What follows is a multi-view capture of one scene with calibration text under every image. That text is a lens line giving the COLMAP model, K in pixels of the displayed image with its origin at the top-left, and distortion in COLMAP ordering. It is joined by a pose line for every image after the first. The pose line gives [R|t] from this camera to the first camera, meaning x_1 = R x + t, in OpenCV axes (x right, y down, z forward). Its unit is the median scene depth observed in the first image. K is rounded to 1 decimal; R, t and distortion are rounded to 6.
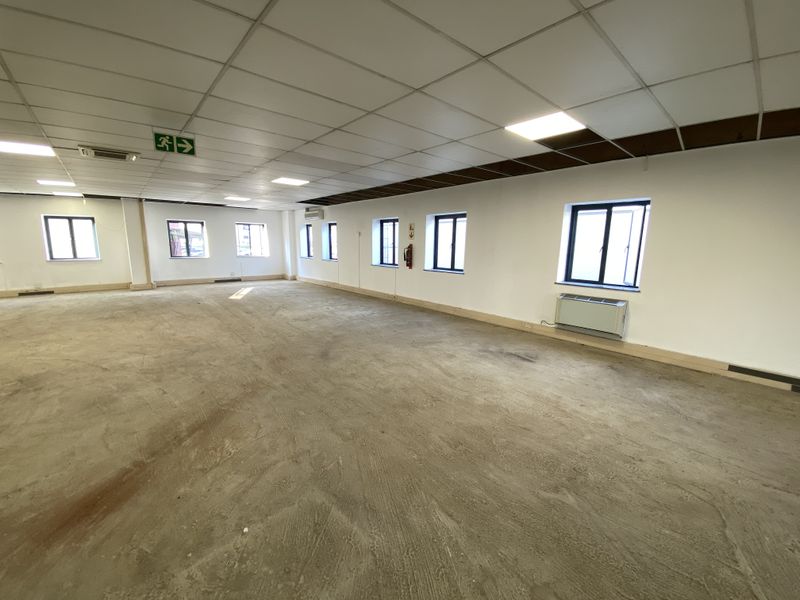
lens RADIAL K [[322.4, 0, 397.1], [0, 322.4, 298.5], [0, 0, 1]] dist [0.015633, -0.016845]
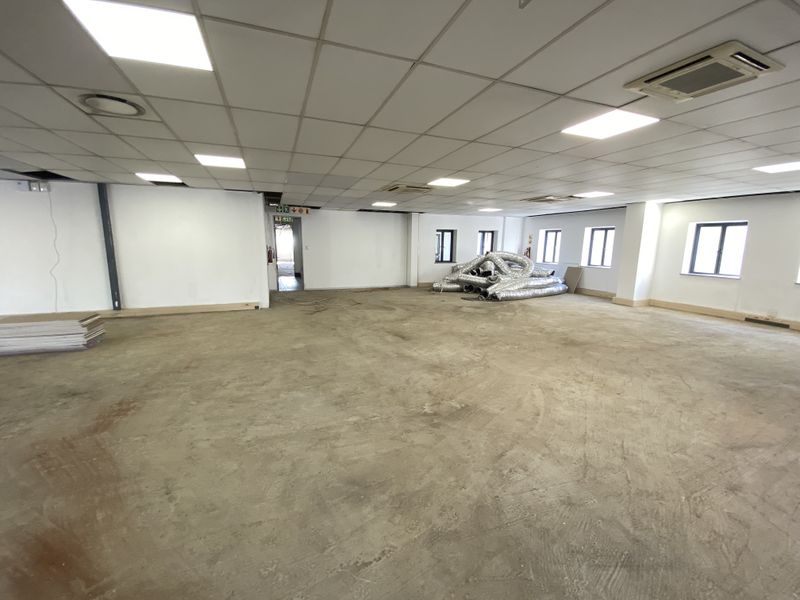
lens RADIAL K [[322.4, 0, 397.6], [0, 322.4, 297.8], [0, 0, 1]] dist [0.015633, -0.016845]
pose [[-0.344727, 0.134990, -0.928946, -0.204945], [-0.175281, 0.962944, 0.204976, -0.121007], [0.922193, 0.233487, -0.308292, 0.659370]]
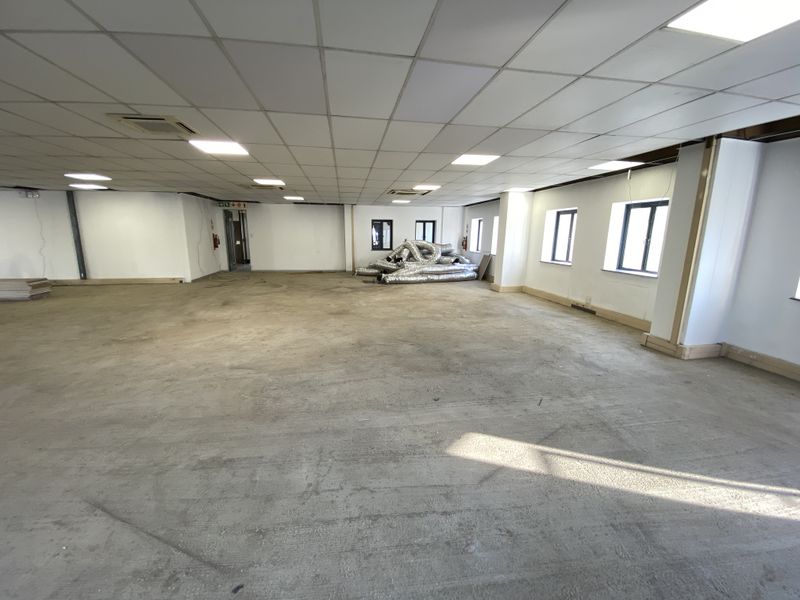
lens RADIAL K [[322.4, 0, 398.9], [0, 322.4, 295.3], [0, 0, 1]] dist [0.015633, -0.016845]
pose [[-0.524081, 0.139062, -0.840238, -0.396312], [-0.162732, 0.952052, 0.259068, -0.285957], [0.835977, 0.272506, -0.476323, 1.596767]]
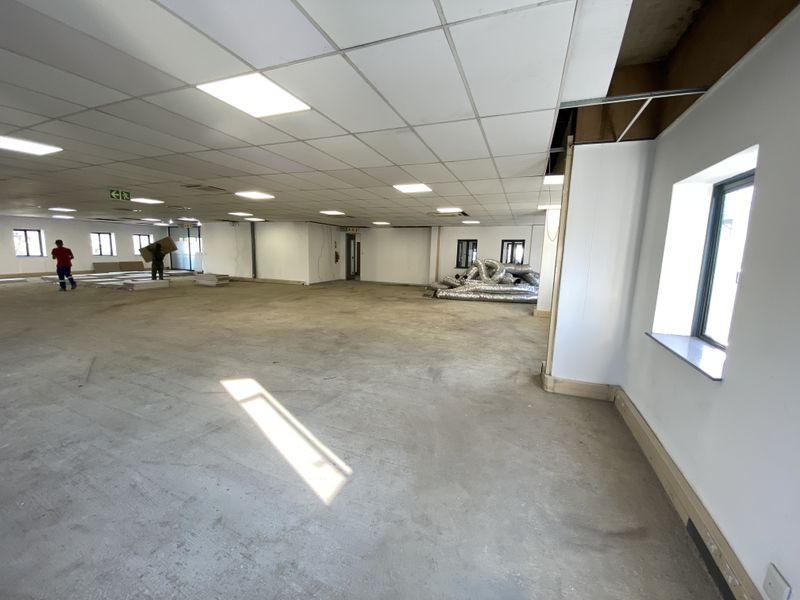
lens RADIAL K [[322.4, 0, 399.6], [0, 322.4, 293.4], [0, 0, 1]] dist [0.015633, -0.016845]
pose [[-0.881379, 0.022349, -0.471881, -0.775215], [-0.119576, 0.955798, 0.268612, -0.394577], [0.457026, 0.293174, -0.839748, 2.200334]]
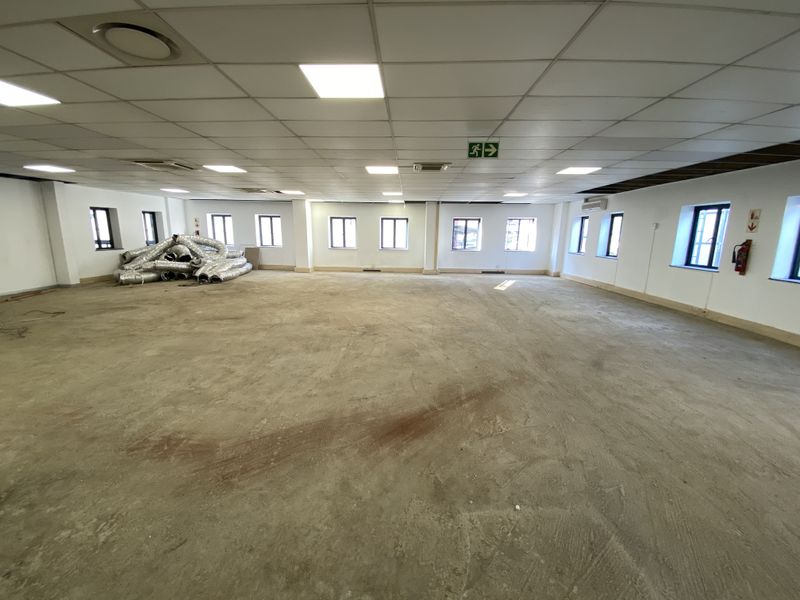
lens RADIAL K [[322.4, 0, 396.4], [0, 322.4, 297.0], [0, 0, 1]] dist [0.015633, -0.016845]
pose [[0.726889, 0.129001, -0.674531, -0.041614], [-0.121780, 0.990846, 0.058263, 0.007433], [0.675872, 0.039794, 0.735944, -0.022012]]
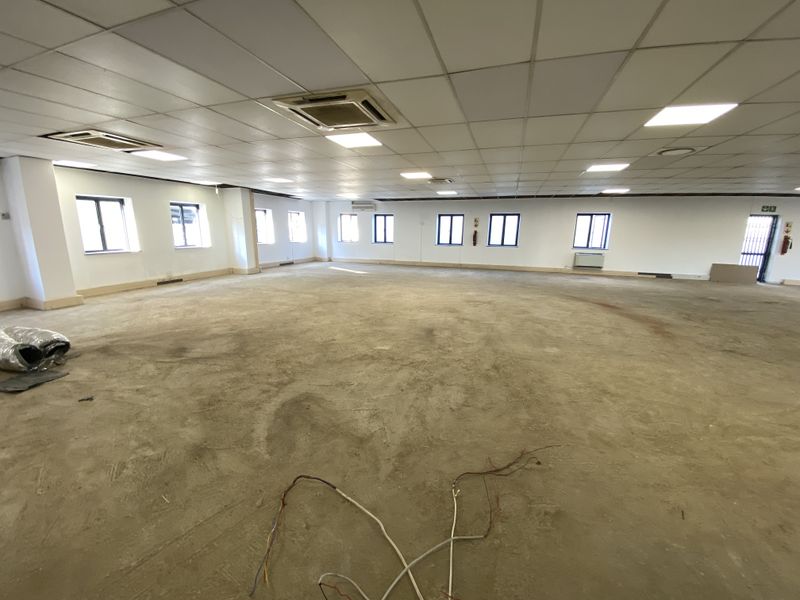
lens RADIAL K [[322.4, 0, 401.9], [0, 322.4, 294.5], [0, 0, 1]] dist [0.015633, -0.016845]
pose [[0.863936, -0.102248, 0.493112, -1.626140], [0.084128, 0.994715, 0.058864, 0.037607], [-0.496525, -0.009371, 0.867972, -0.346538]]
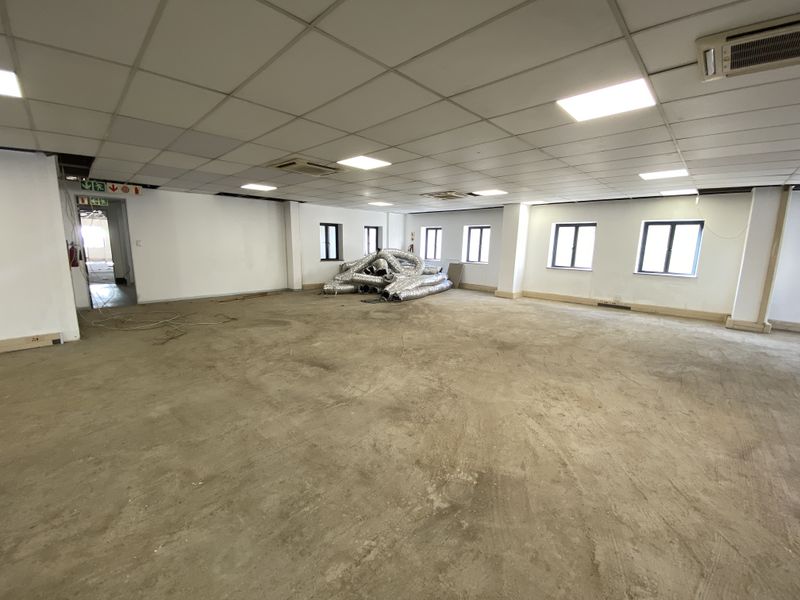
lens RADIAL K [[322.4, 0, 397.4], [0, 322.4, 297.8], [0, 0, 1]] dist [0.015633, -0.016845]
pose [[0.072155, 0.157511, -0.984878, -0.403099], [-0.185769, 0.972295, 0.141888, -0.091082], [0.979941, 0.172721, 0.099417, 0.458835]]
